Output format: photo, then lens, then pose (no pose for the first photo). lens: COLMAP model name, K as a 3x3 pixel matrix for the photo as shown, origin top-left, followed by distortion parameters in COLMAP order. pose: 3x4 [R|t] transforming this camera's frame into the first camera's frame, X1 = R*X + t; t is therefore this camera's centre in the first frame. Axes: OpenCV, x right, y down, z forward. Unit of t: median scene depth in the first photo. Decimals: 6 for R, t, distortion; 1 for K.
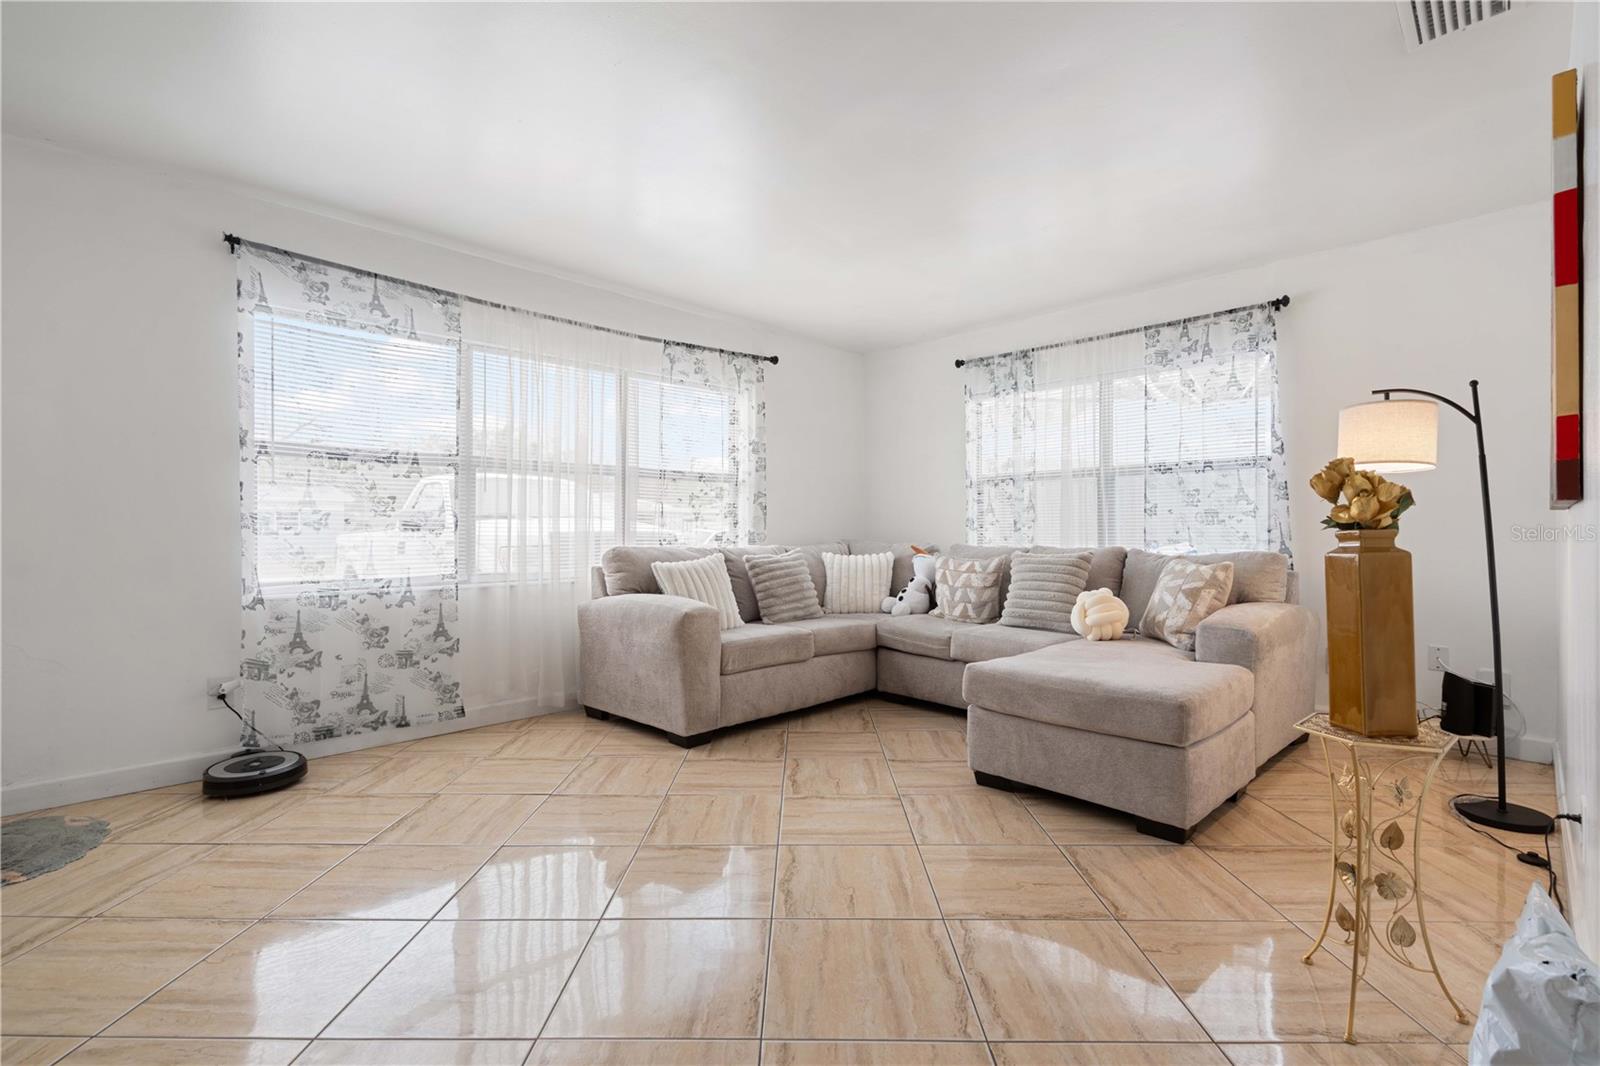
lens RADIAL K [[723.4, 0, 797.4], [0, 723.4, 527.6], [0, 0, 1]] dist [-0.002091, -0.000140]
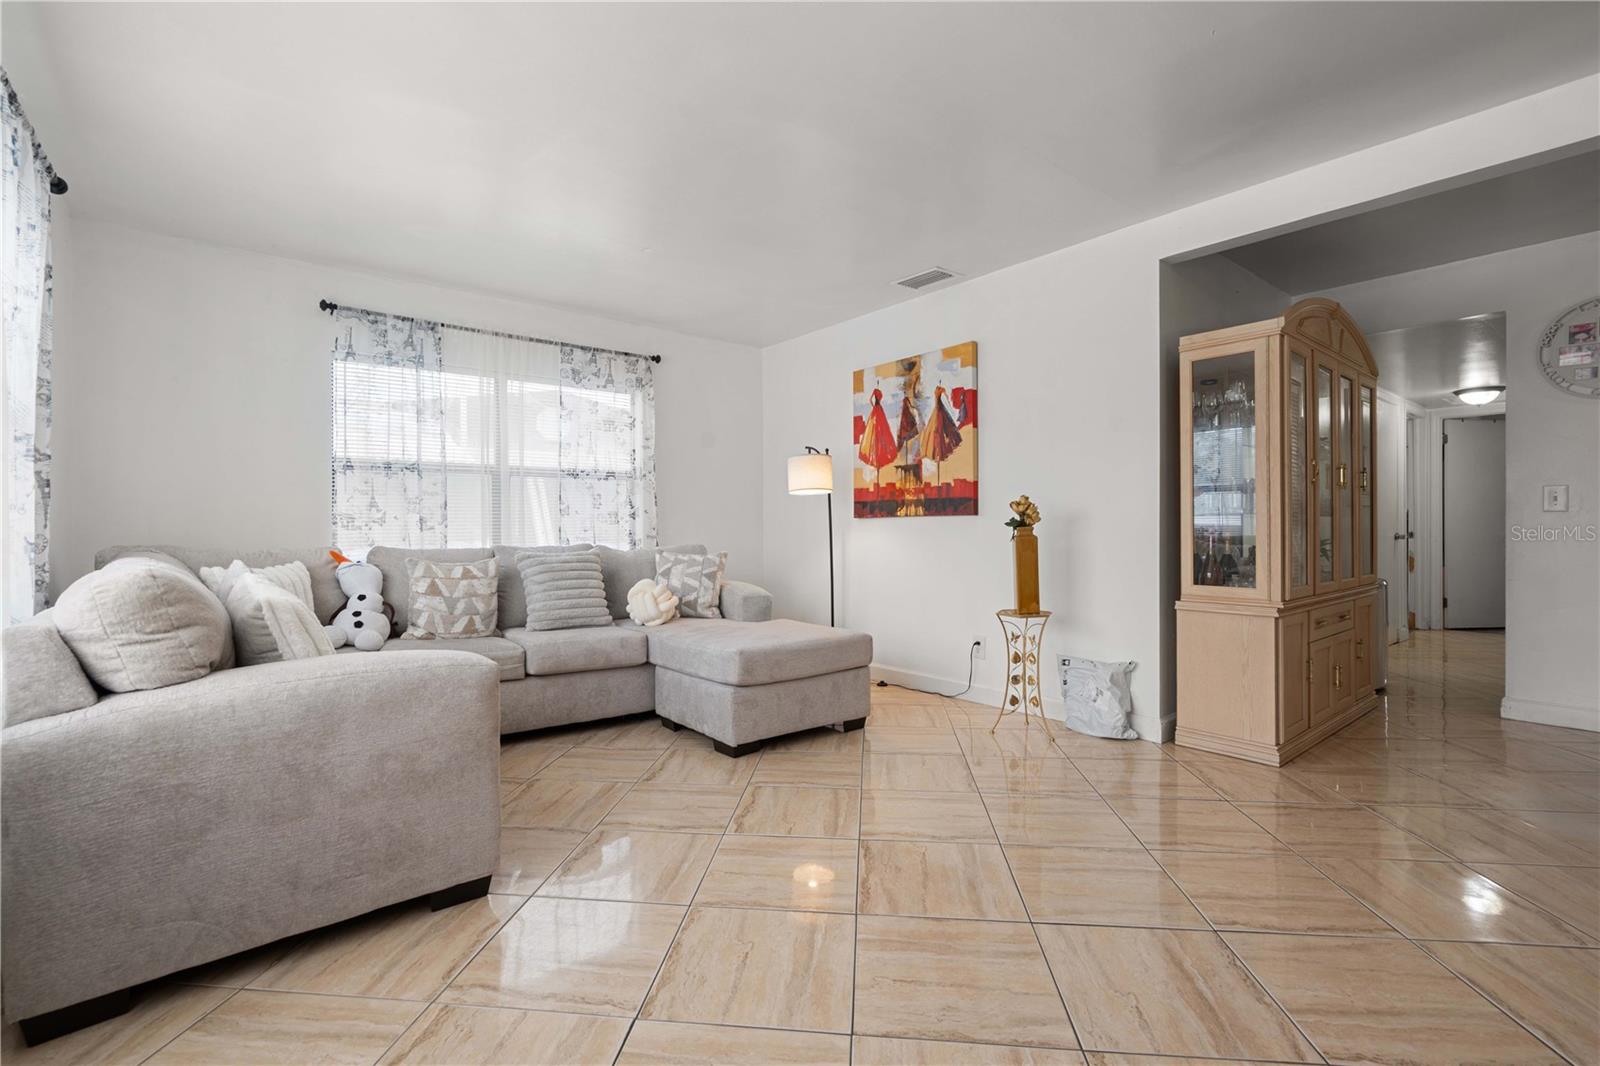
lens RADIAL K [[723.4, 0, 794.2], [0, 723.4, 524.1], [0, 0, 1]] dist [-0.002091, -0.000140]
pose [[0.093094, 0.005688, 0.995641, -0.578800], [-0.001947, 0.999983, -0.005531, 0.002051], [-0.995655, -0.001424, 0.093104, 0.552868]]
